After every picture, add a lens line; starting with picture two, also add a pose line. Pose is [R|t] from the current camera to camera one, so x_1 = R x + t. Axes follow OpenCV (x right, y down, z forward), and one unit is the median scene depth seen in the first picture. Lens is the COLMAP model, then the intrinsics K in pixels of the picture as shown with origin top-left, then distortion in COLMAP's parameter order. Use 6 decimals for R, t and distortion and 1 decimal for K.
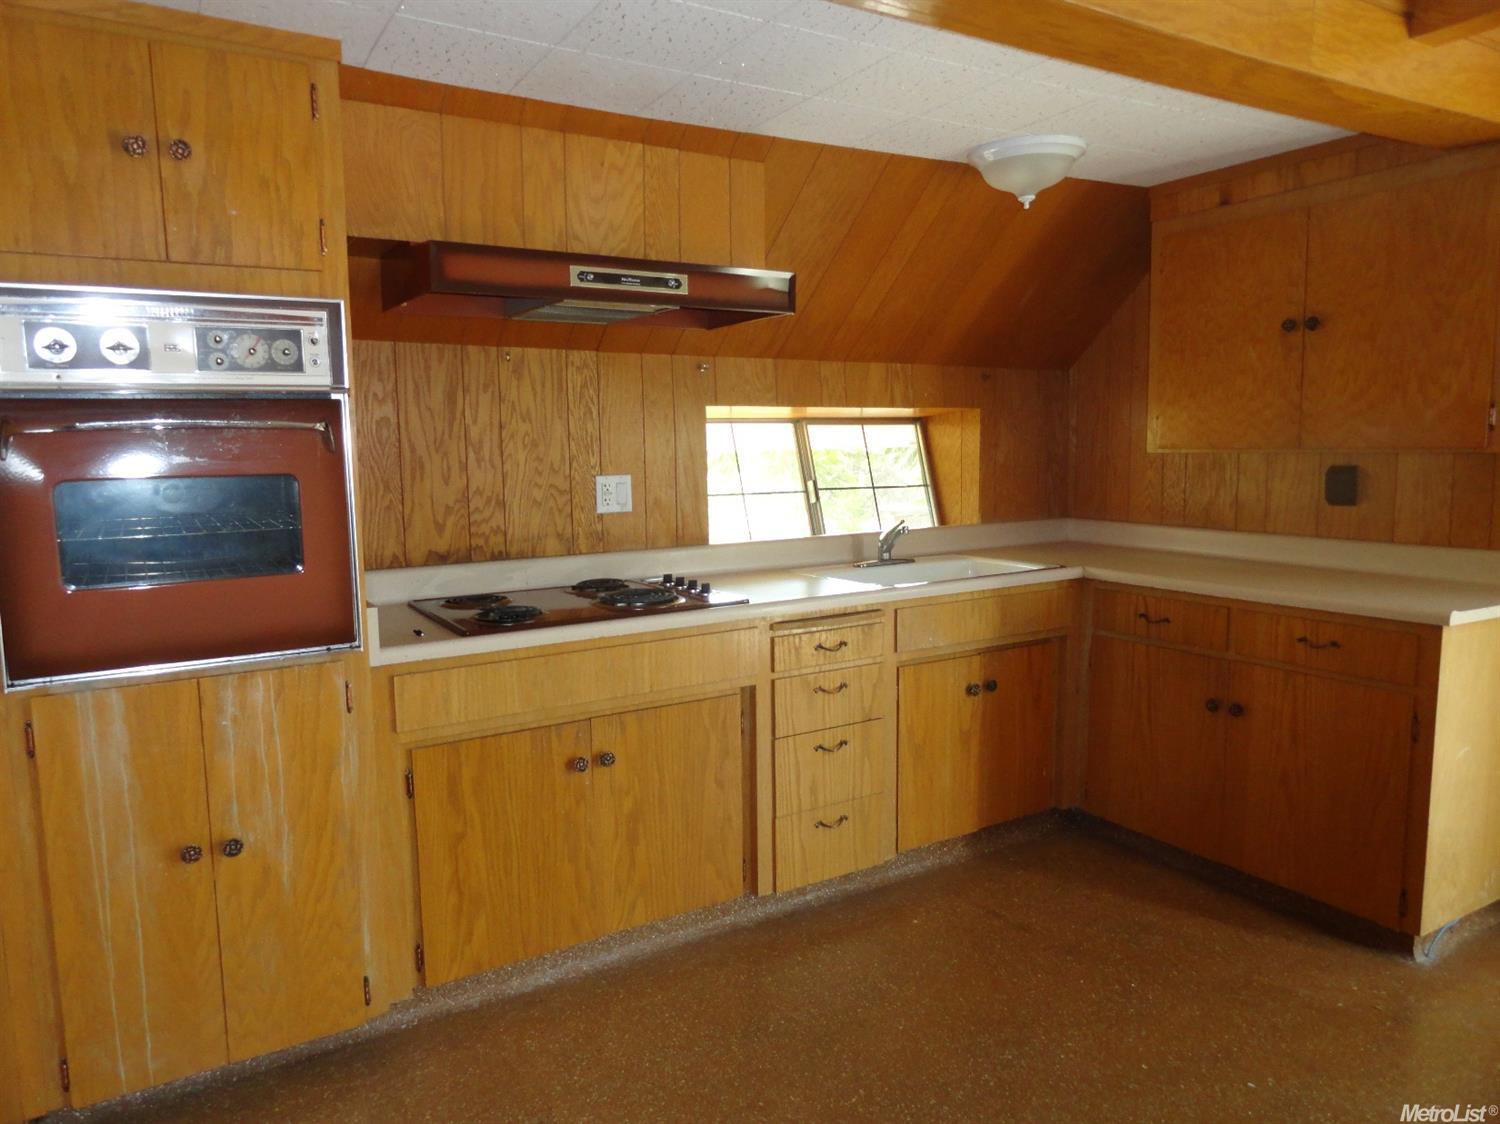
lens RADIAL K [[1040.7, 0, 745.5], [0, 1040.7, 564.5], [0, 0, 1]] dist [0.009043, 0.000911]
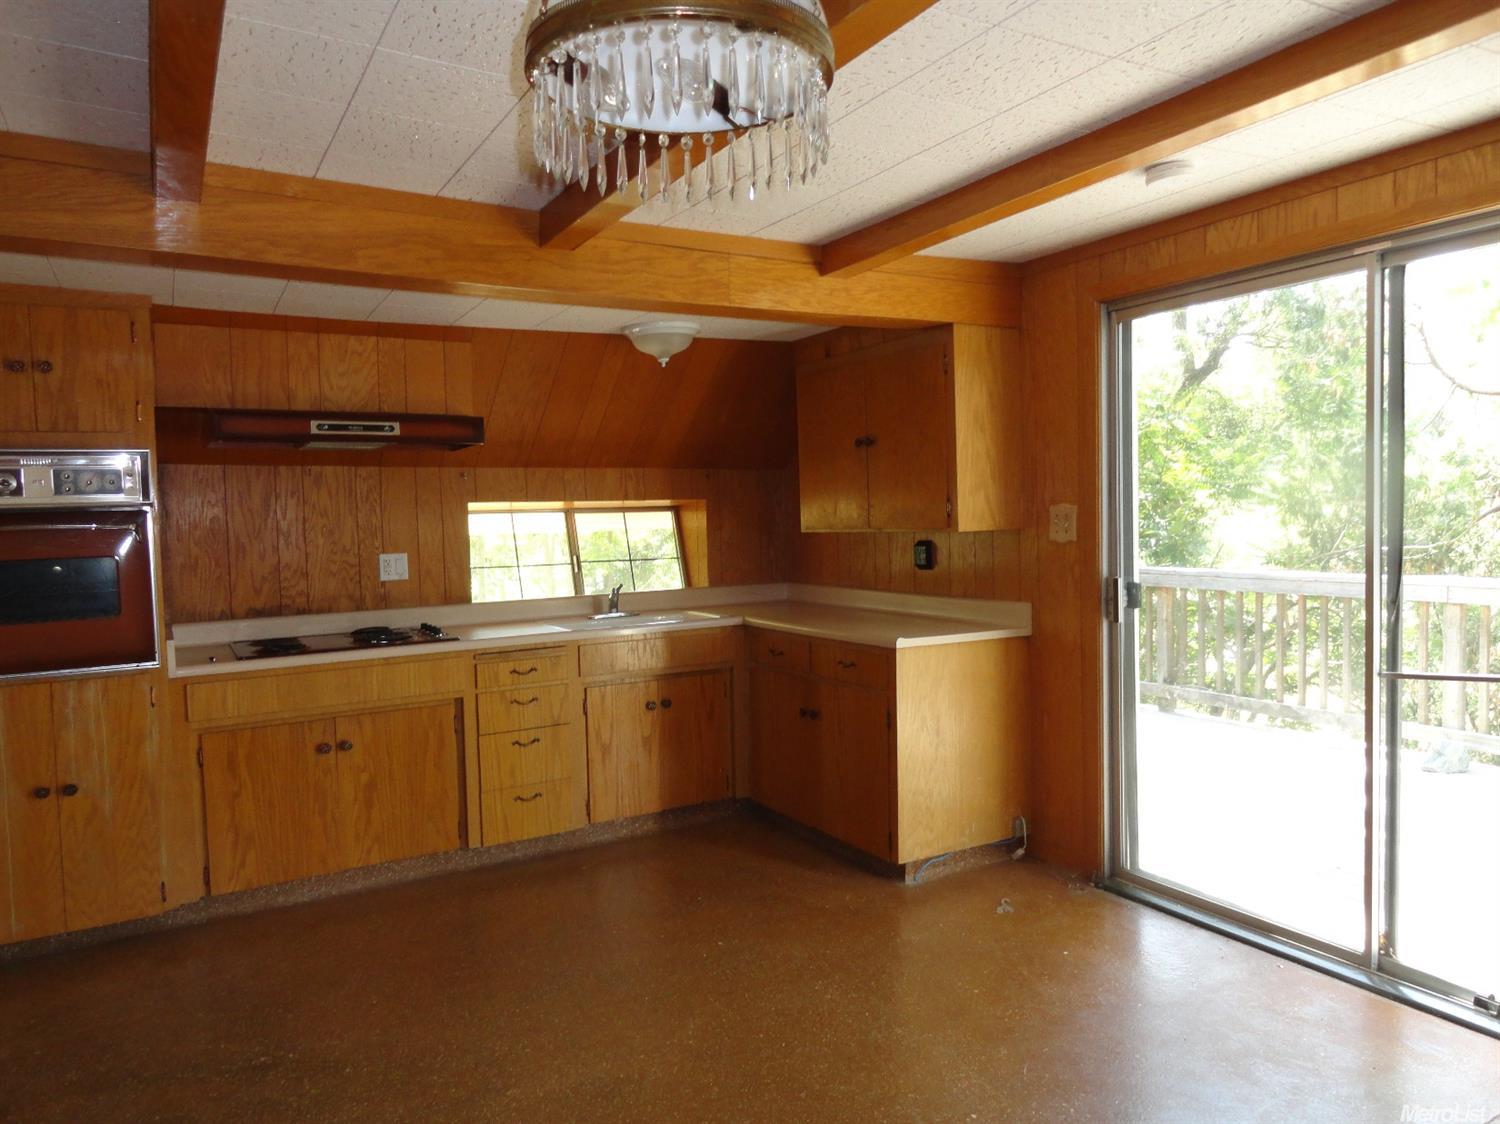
lens RADIAL K [[1040.7, 0, 744.9], [0, 1040.7, 565.7], [0, 0, 1]] dist [0.009043, 0.000911]
pose [[0.999585, -0.011745, -0.026299, 0.436675], [0.009869, 0.997471, -0.070381, 0.038696], [0.027060, 0.070092, 0.997173, -0.439697]]
